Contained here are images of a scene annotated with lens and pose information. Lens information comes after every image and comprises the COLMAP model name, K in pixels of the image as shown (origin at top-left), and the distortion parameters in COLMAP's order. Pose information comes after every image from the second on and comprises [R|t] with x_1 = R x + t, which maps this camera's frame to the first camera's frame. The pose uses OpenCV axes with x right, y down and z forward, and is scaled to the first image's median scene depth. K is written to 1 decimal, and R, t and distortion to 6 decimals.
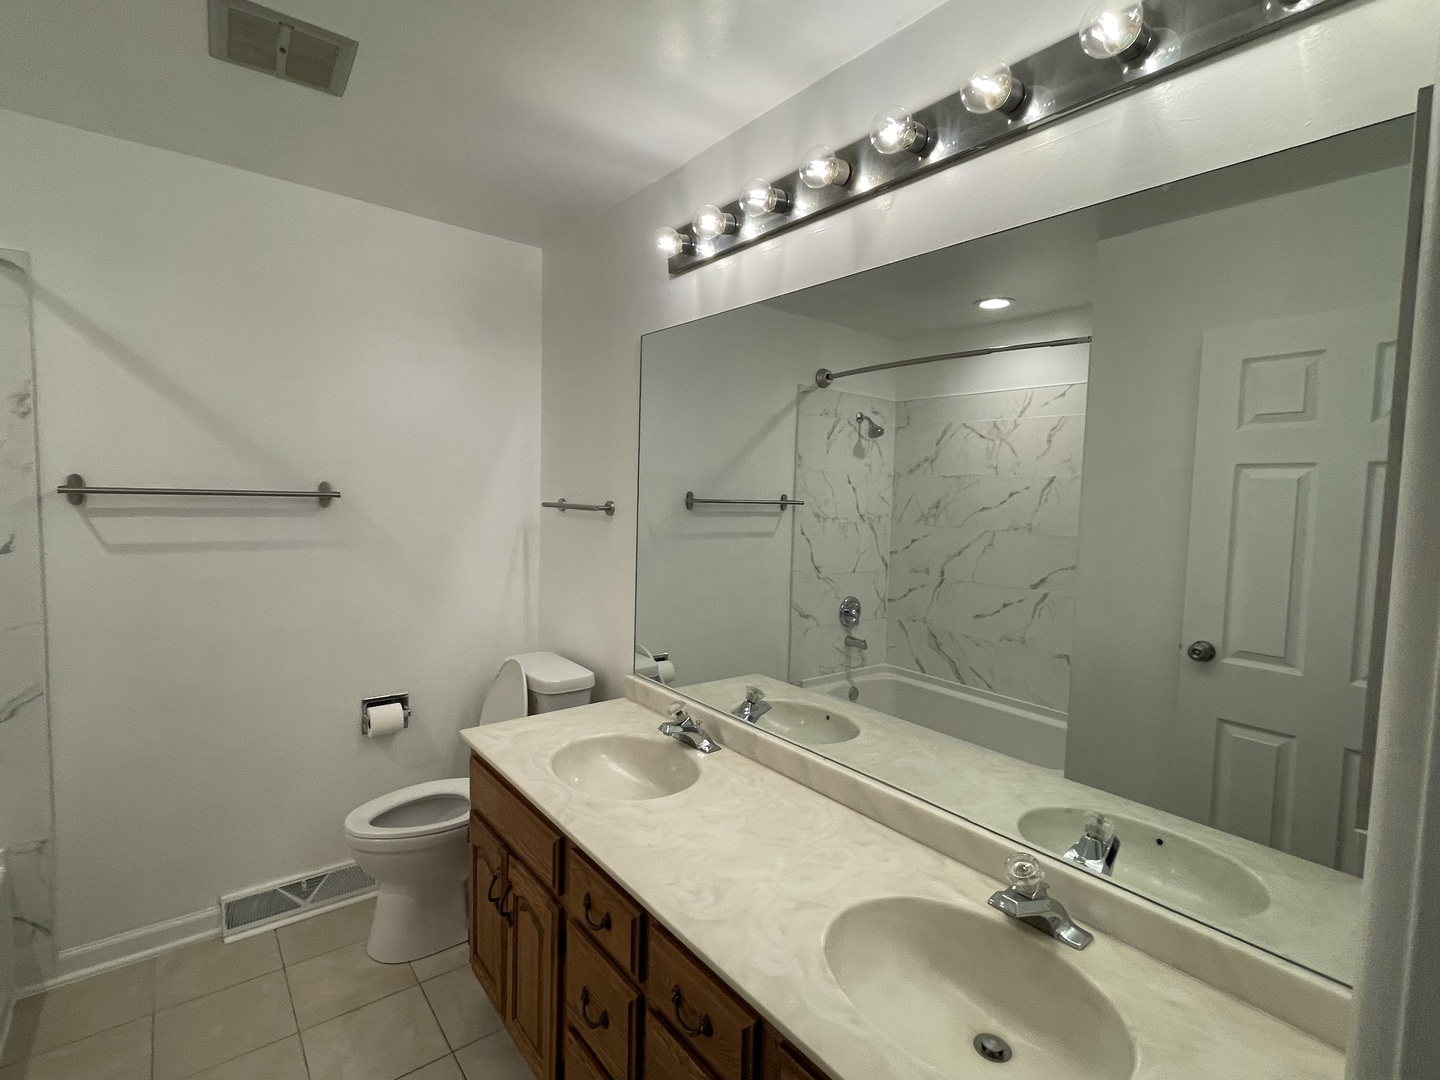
lens RADIAL K [[678.6, 0, 716.8], [0, 678.6, 537.2], [0, 0, 1]] dist [-0.005758, 0.000953]
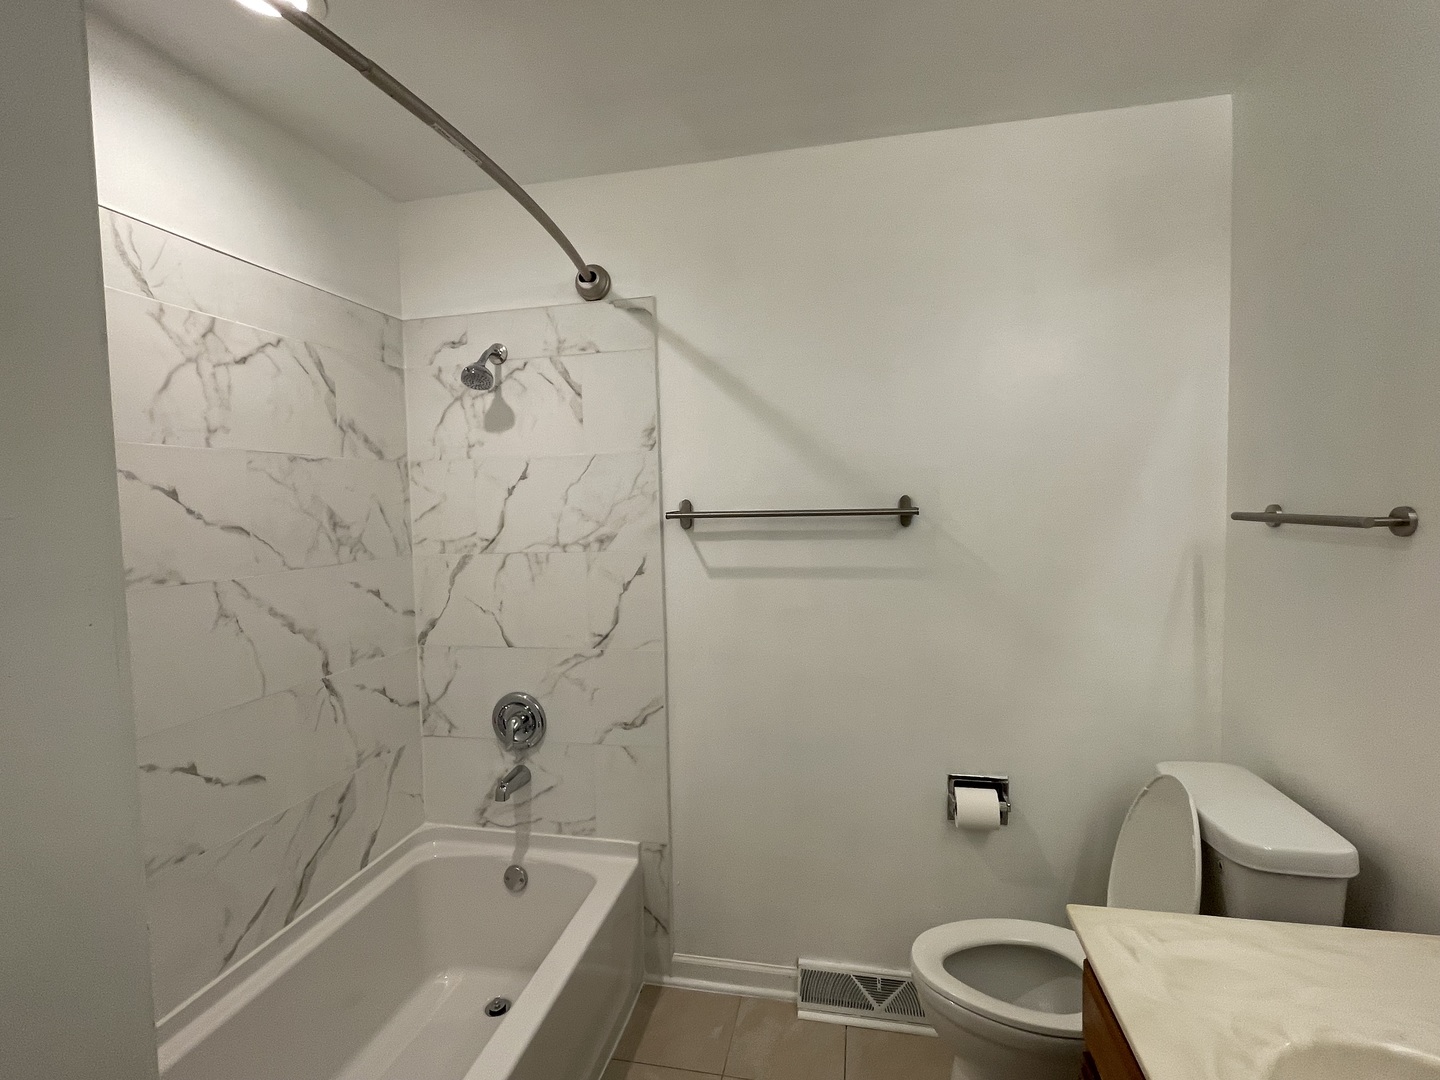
lens RADIAL K [[678.6, 0, 715.9], [0, 678.6, 539.2], [0, 0, 1]] dist [-0.005758, 0.000953]
pose [[0.628541, -0.000266, -0.777776, -0.098004], [-0.012658, 0.999864, -0.010571, -0.019745], [0.777673, 0.016490, 0.628452, 0.336883]]
